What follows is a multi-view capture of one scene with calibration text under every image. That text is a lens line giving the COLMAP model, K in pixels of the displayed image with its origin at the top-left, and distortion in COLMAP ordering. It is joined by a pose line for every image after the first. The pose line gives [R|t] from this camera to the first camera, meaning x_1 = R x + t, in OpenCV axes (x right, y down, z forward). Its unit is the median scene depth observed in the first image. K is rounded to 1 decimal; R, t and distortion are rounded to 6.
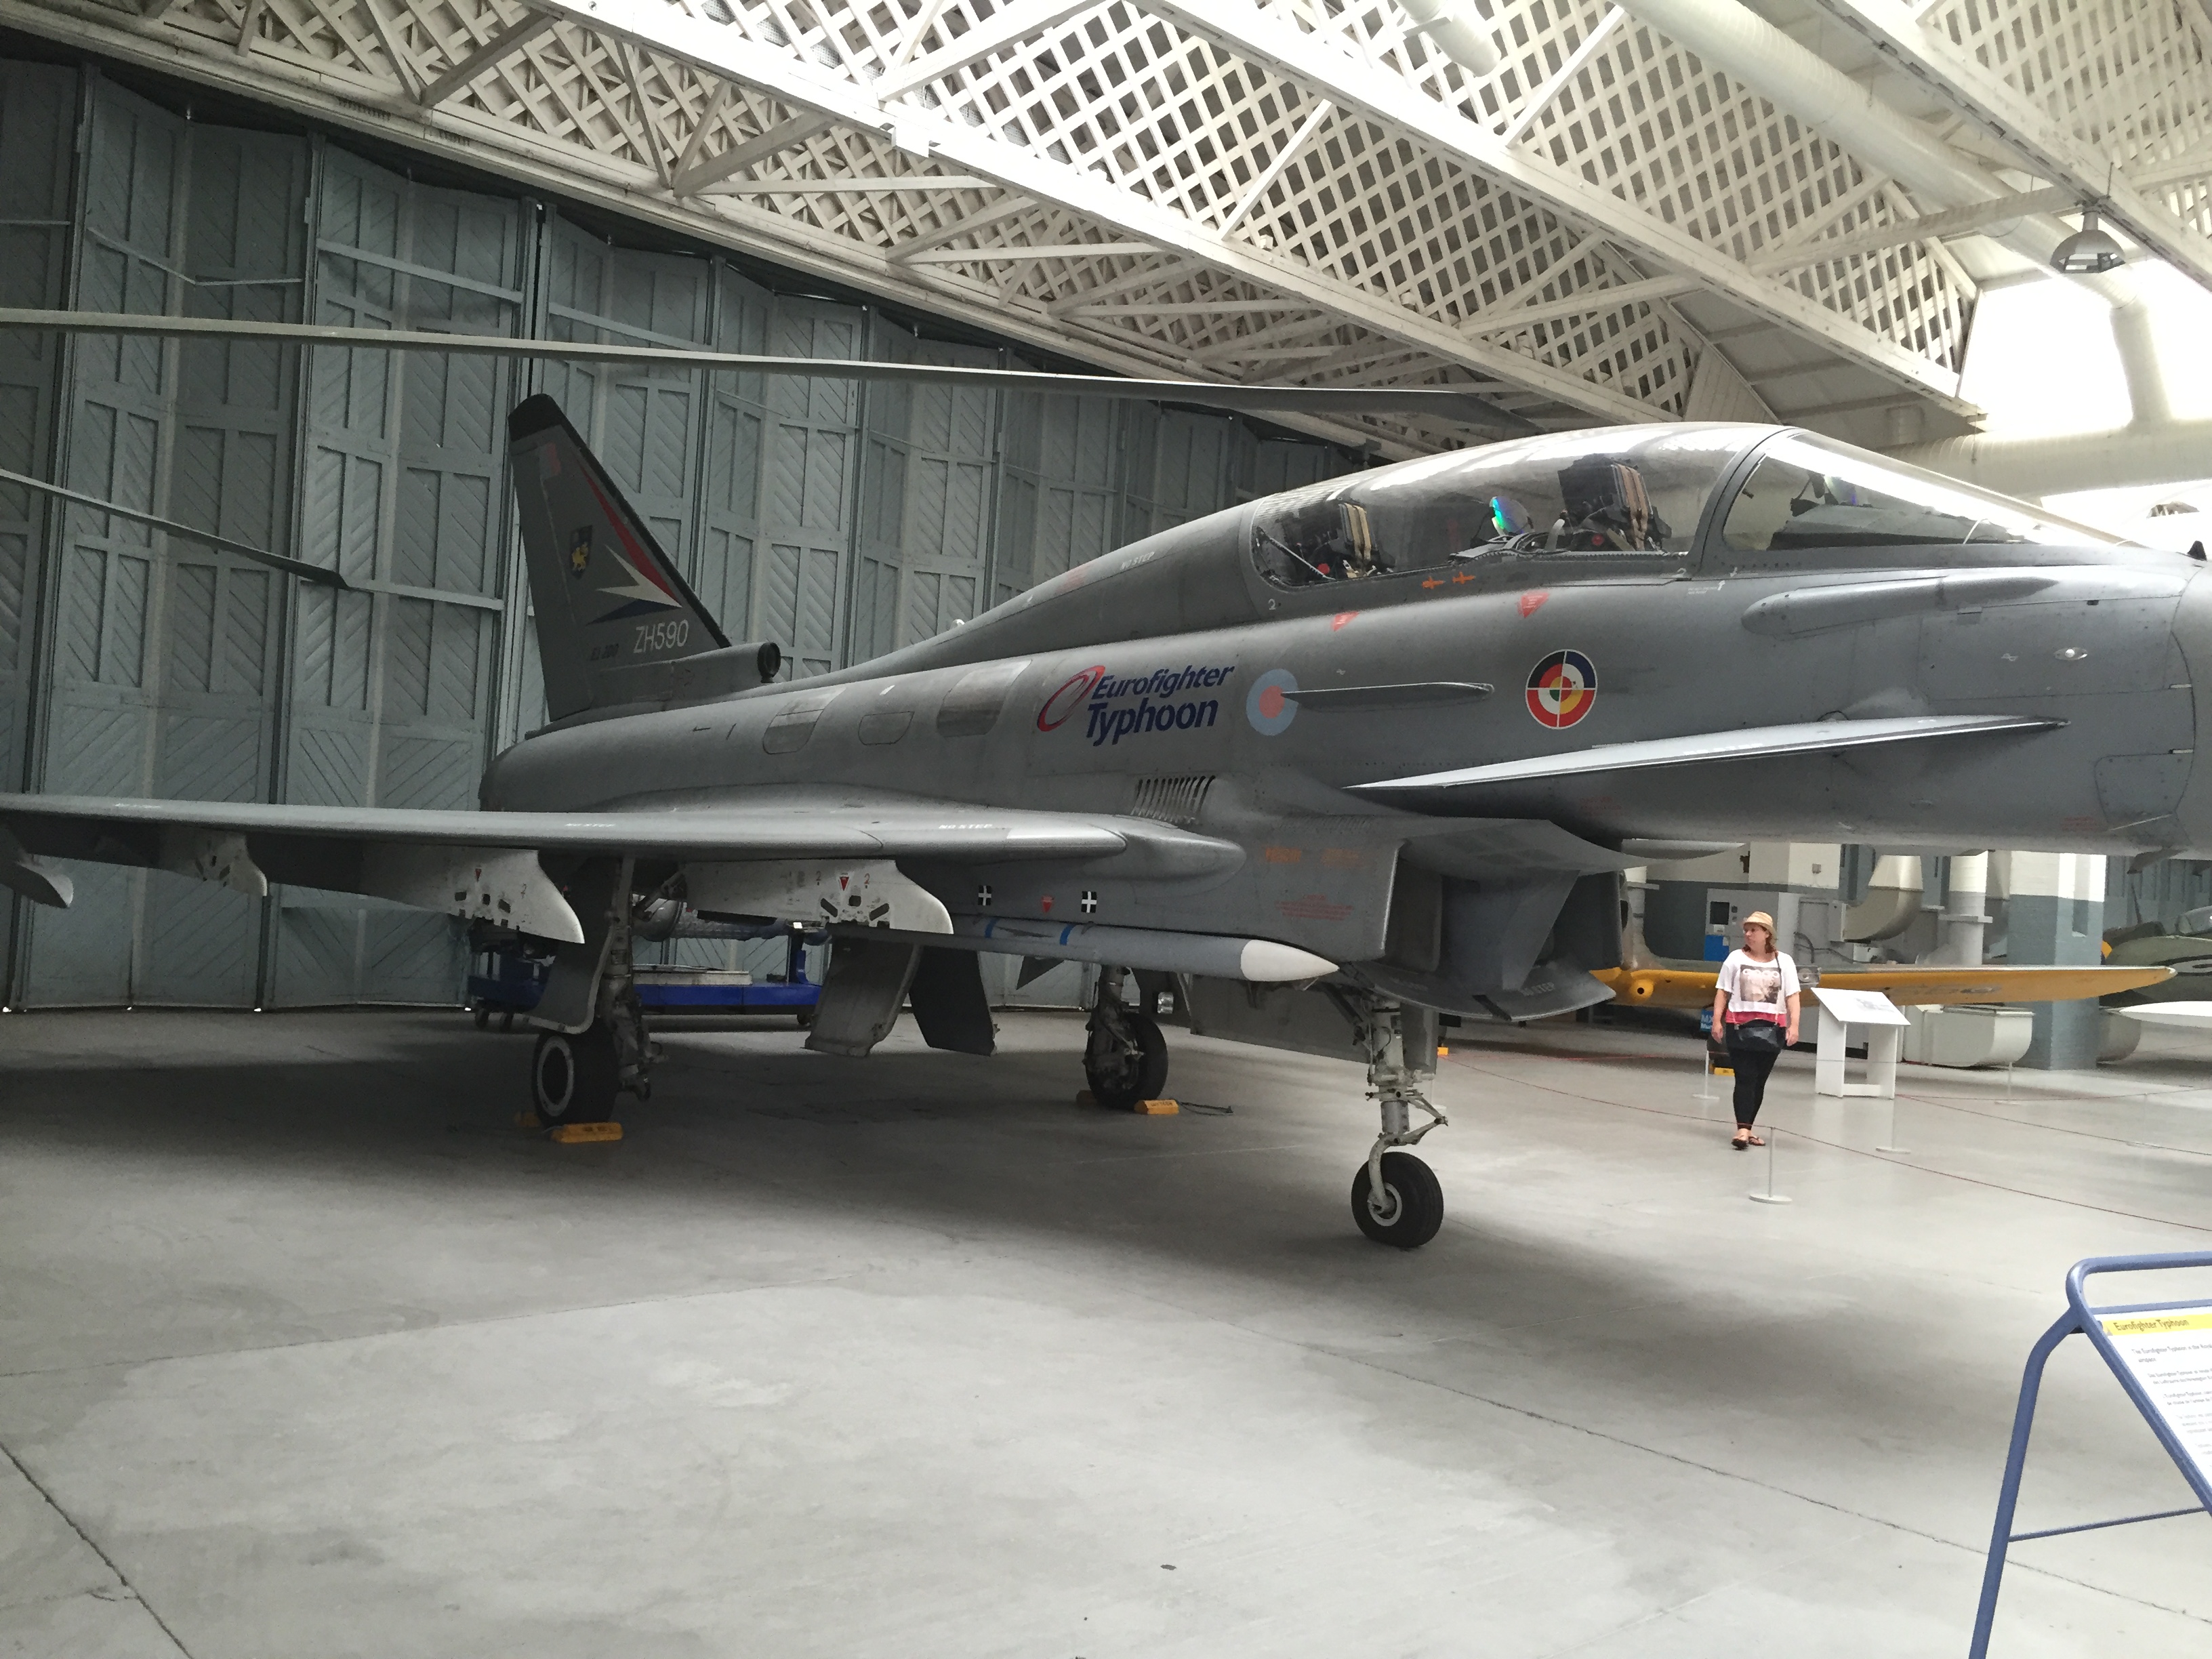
lens RADIAL K [[1879.1, 0, 1106.0], [0, 1879.1, 829.5], [0, 0, 1]] dist [0.094281, -0.131546]
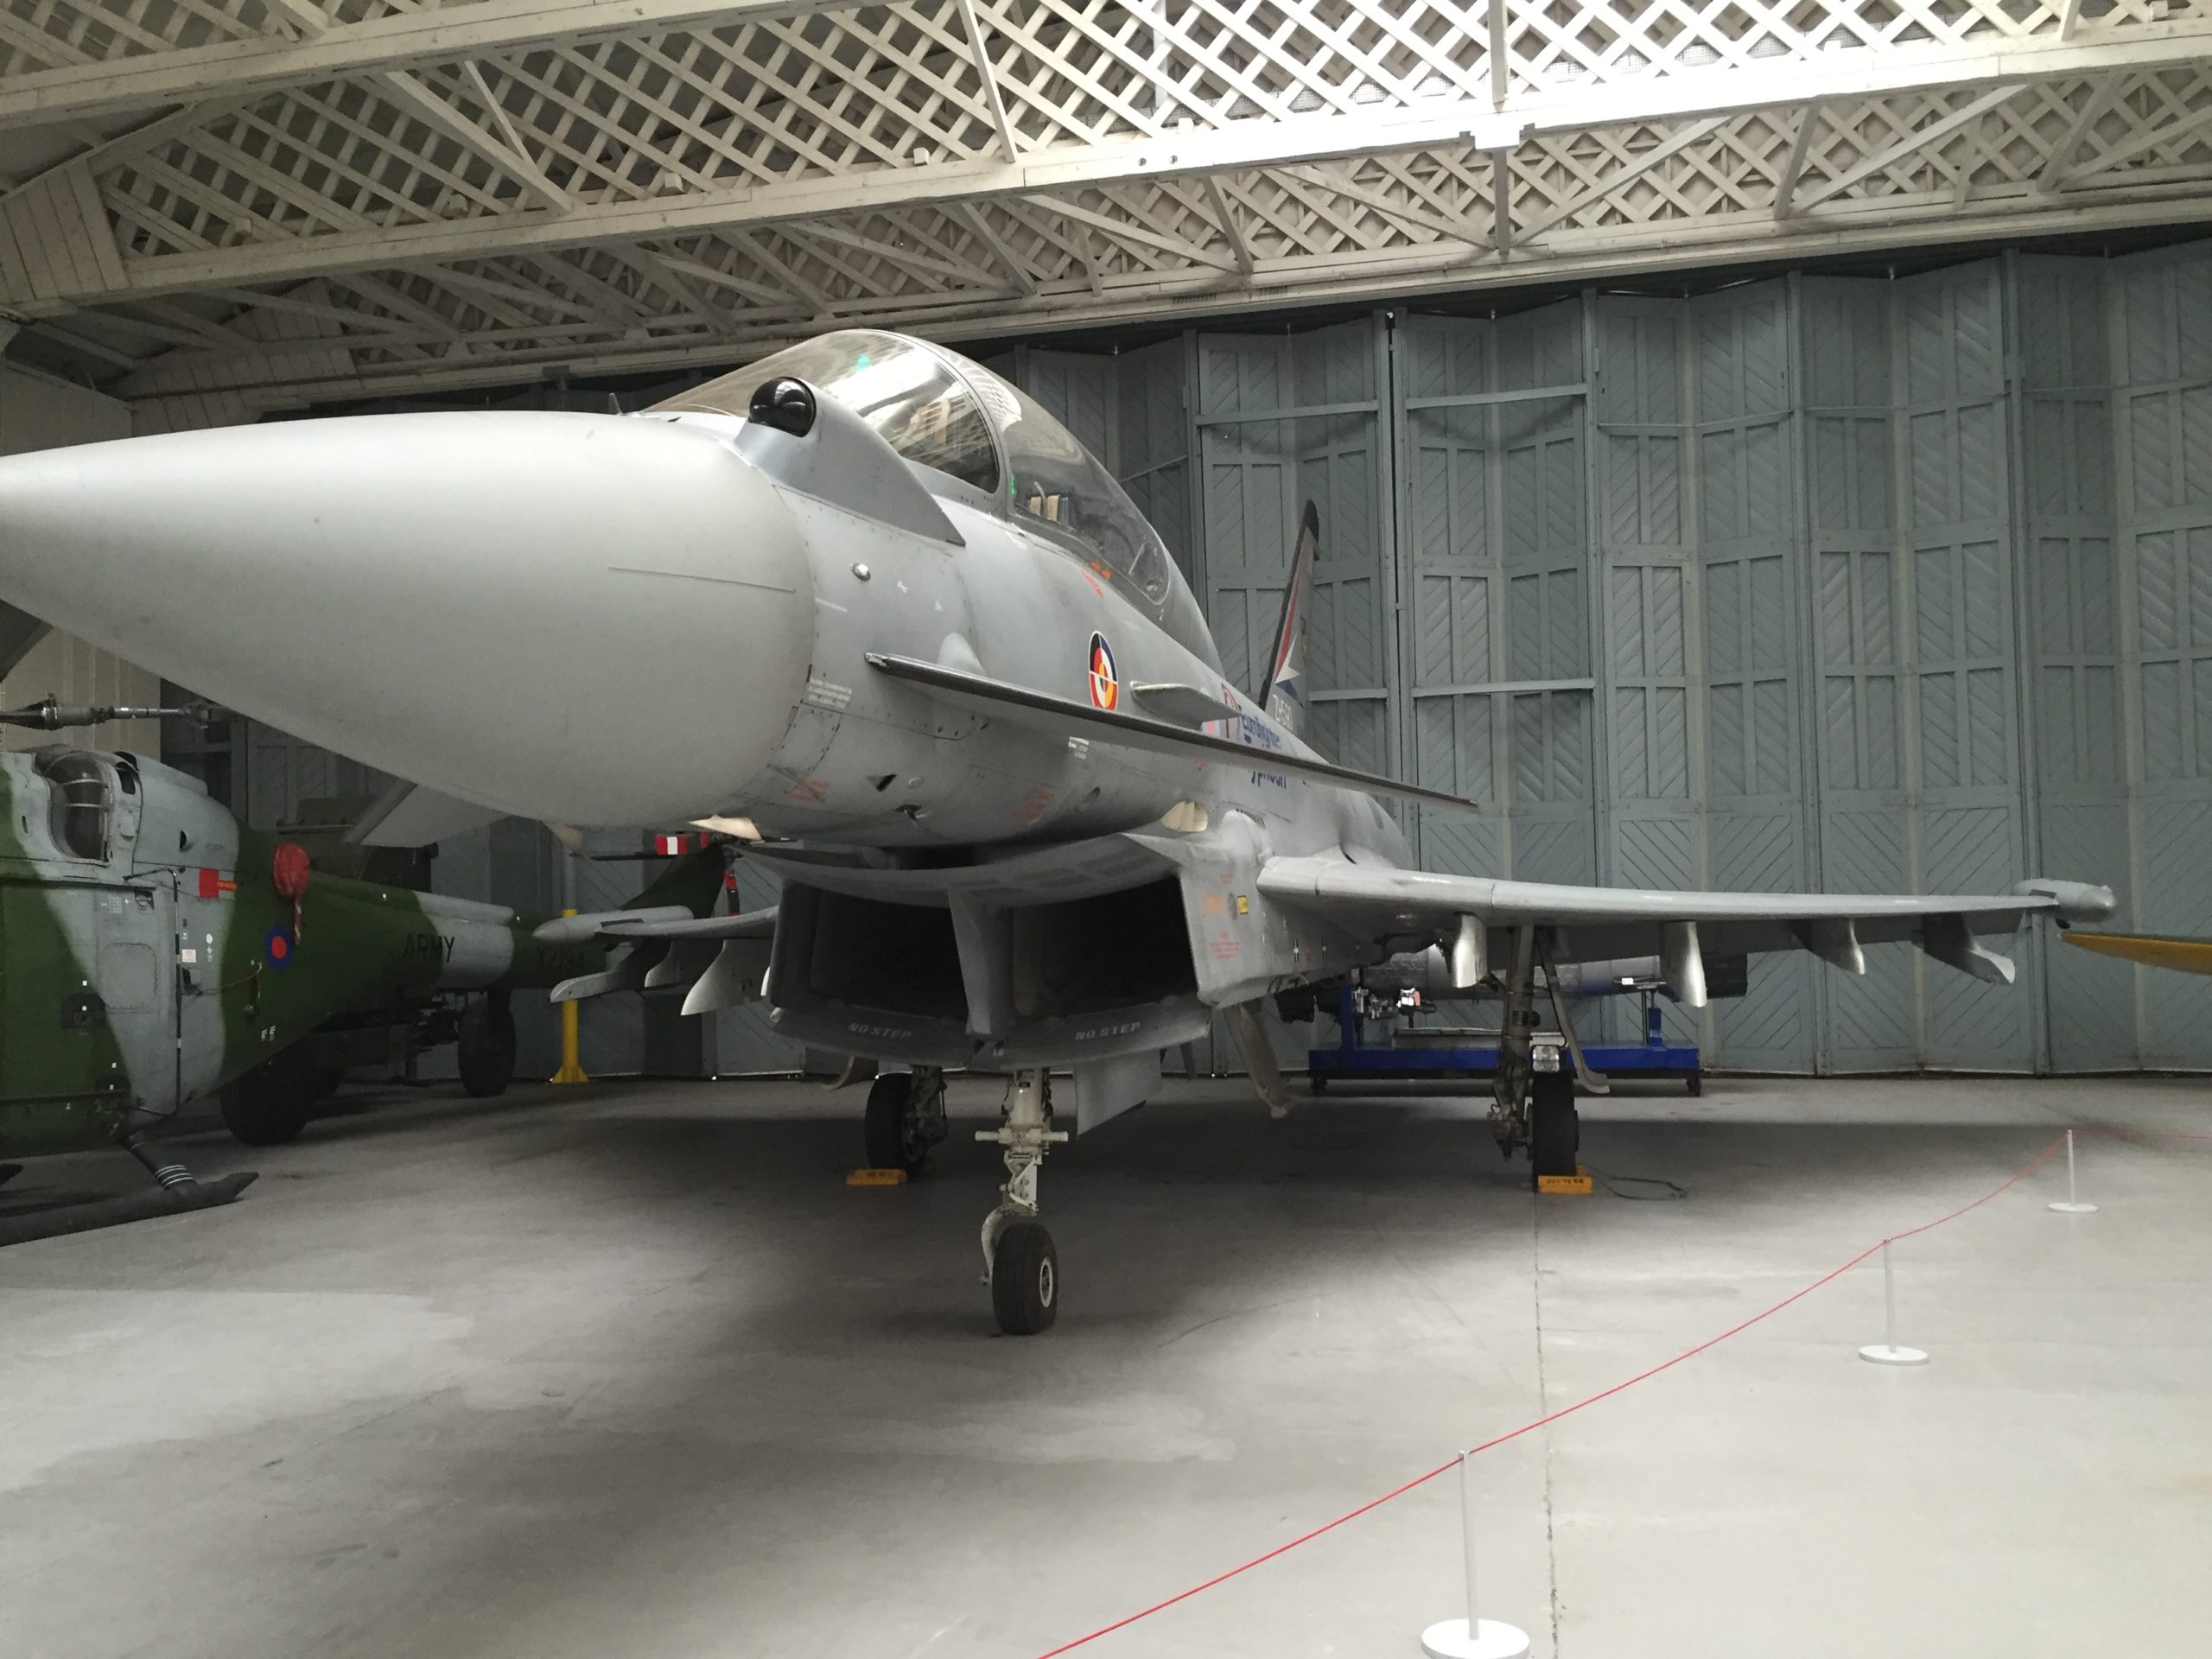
lens RADIAL K [[1879.1, 0, 1106.0], [0, 1879.1, 829.5], [0, 0, 1]] dist [0.094281, -0.131546]
pose [[0.569068, -0.116006, -0.814066, 0.492735], [0.077013, 0.993166, -0.087692, 0.040650], [0.818676, -0.012791, 0.574113, 0.301657]]
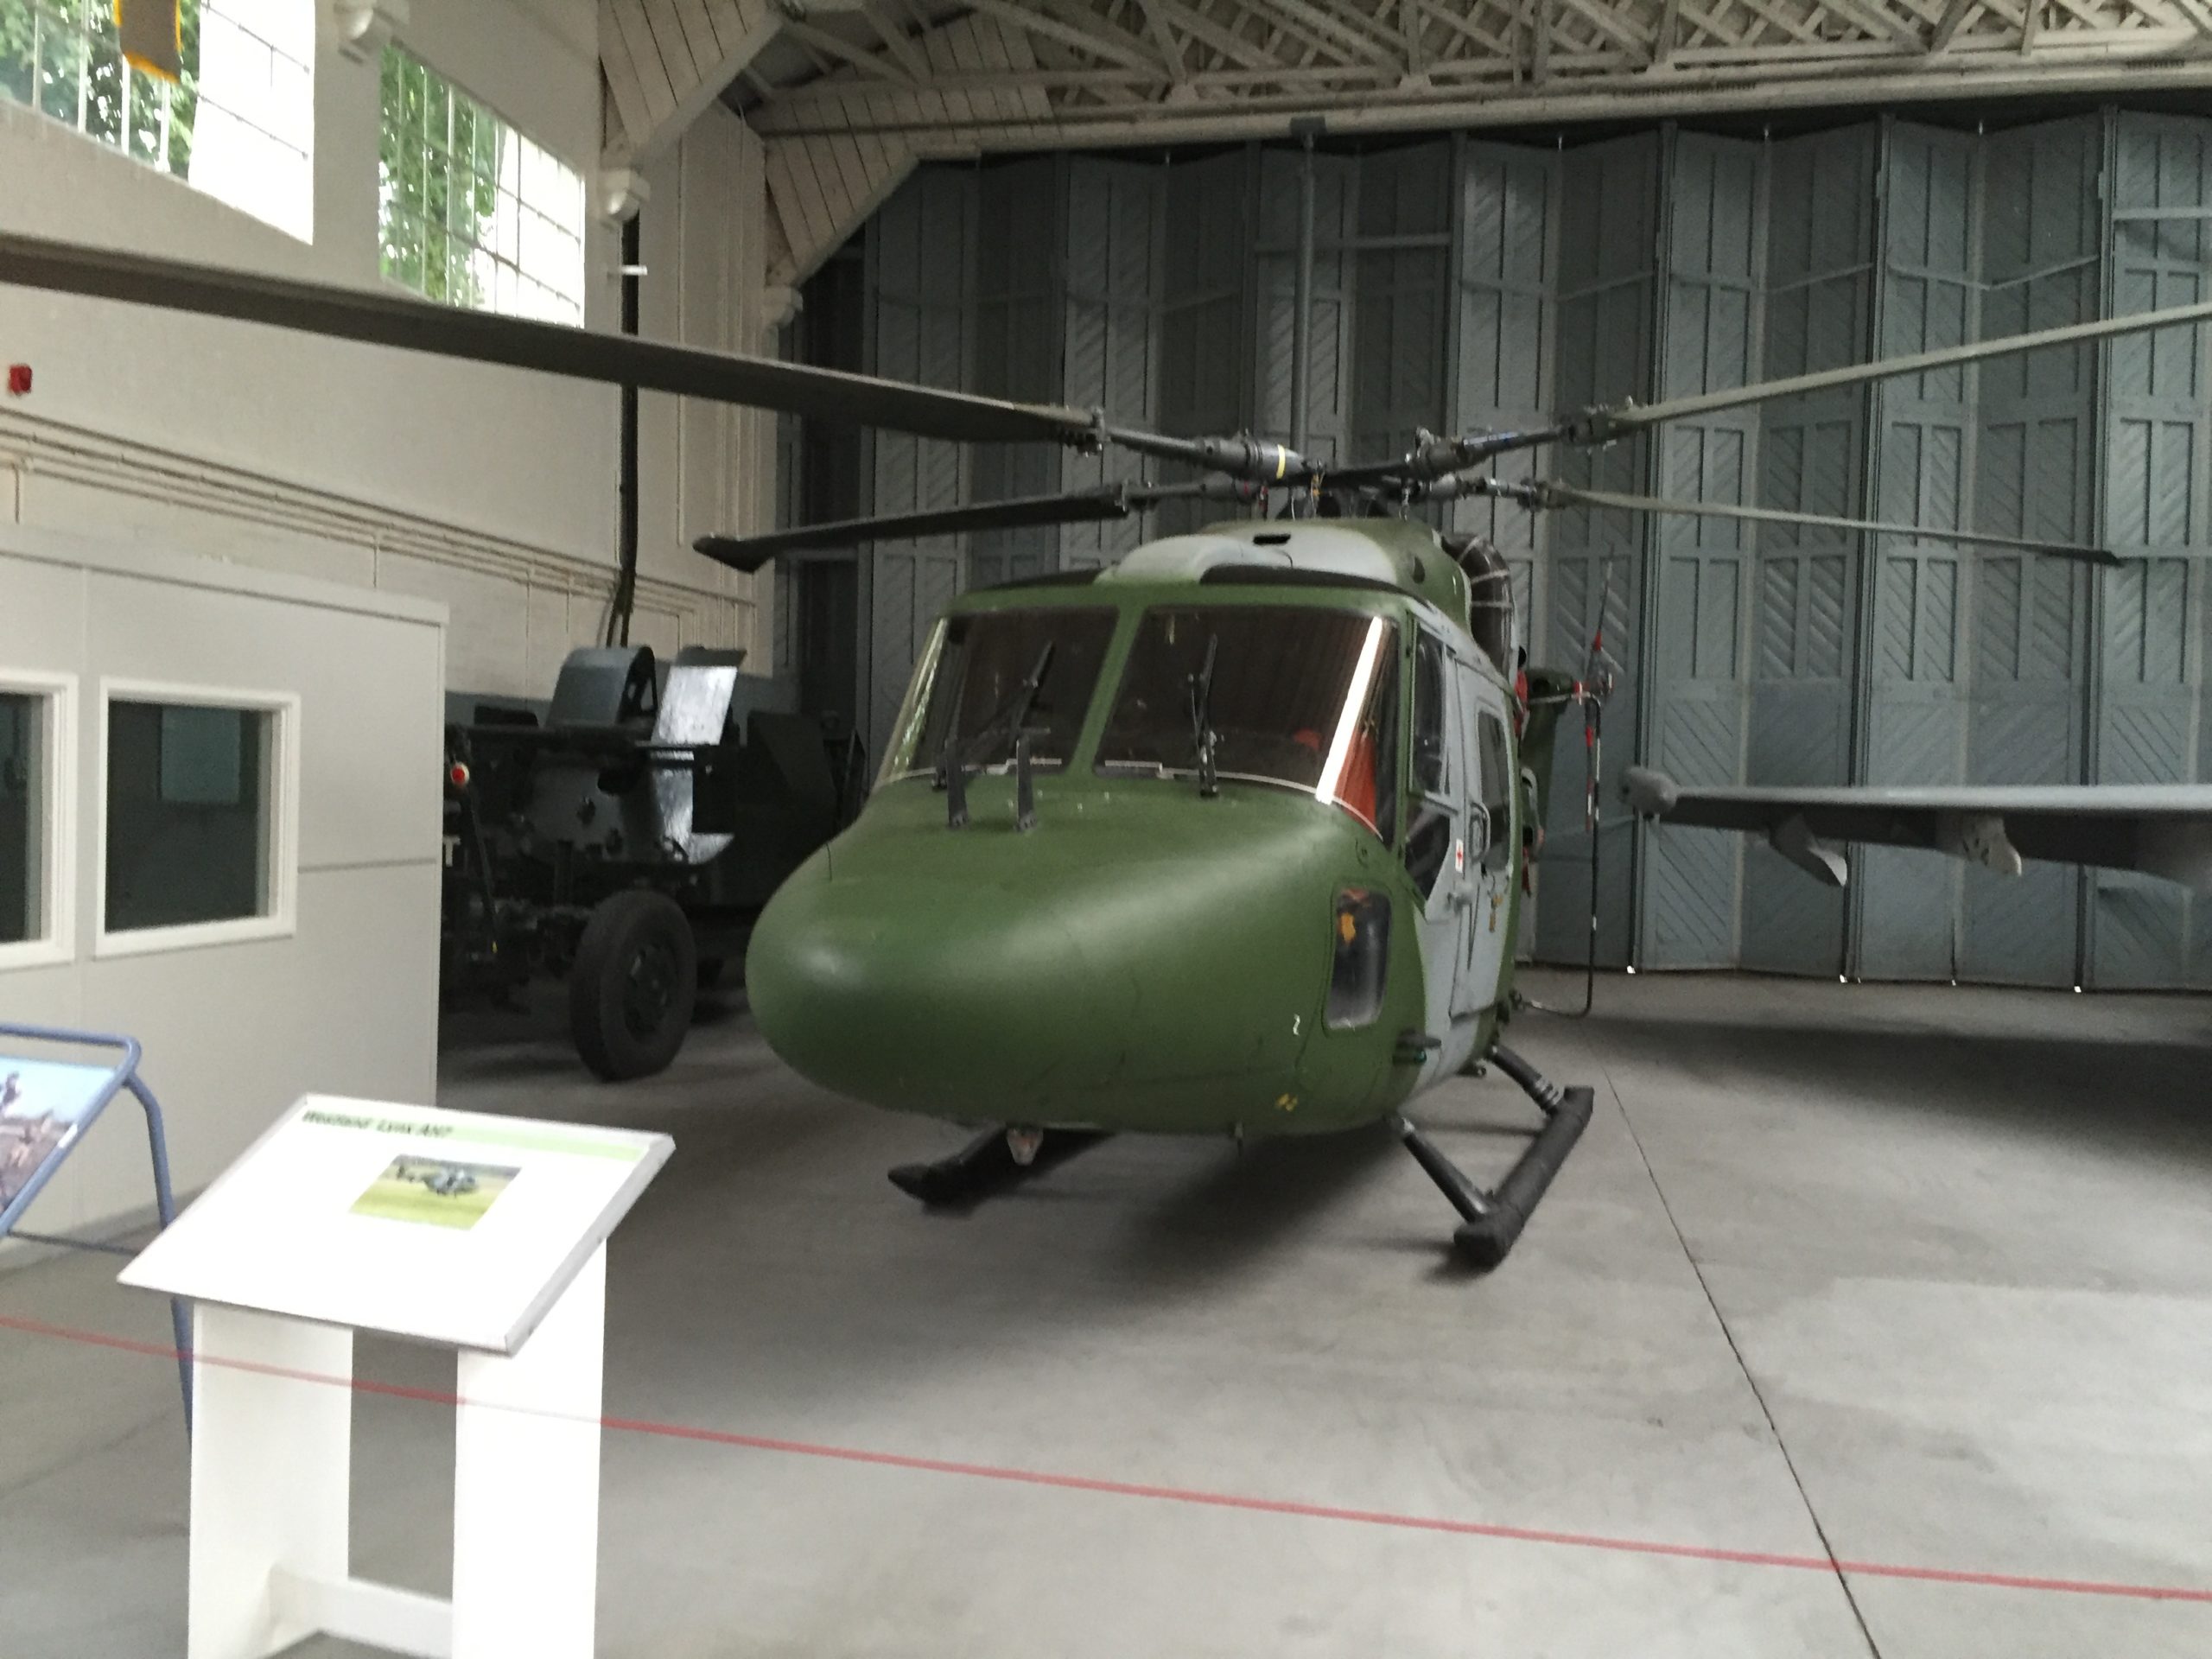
lens RADIAL K [[1879.1, 0, 1106.0], [0, 1879.1, 829.5], [0, 0, 1]] dist [0.094281, -0.131546]
pose [[0.601227, -0.029427, -0.798536, 0.056011], [0.035785, 0.999311, -0.009882, 0.001582], [0.798276, -0.022635, 0.601866, -0.018270]]
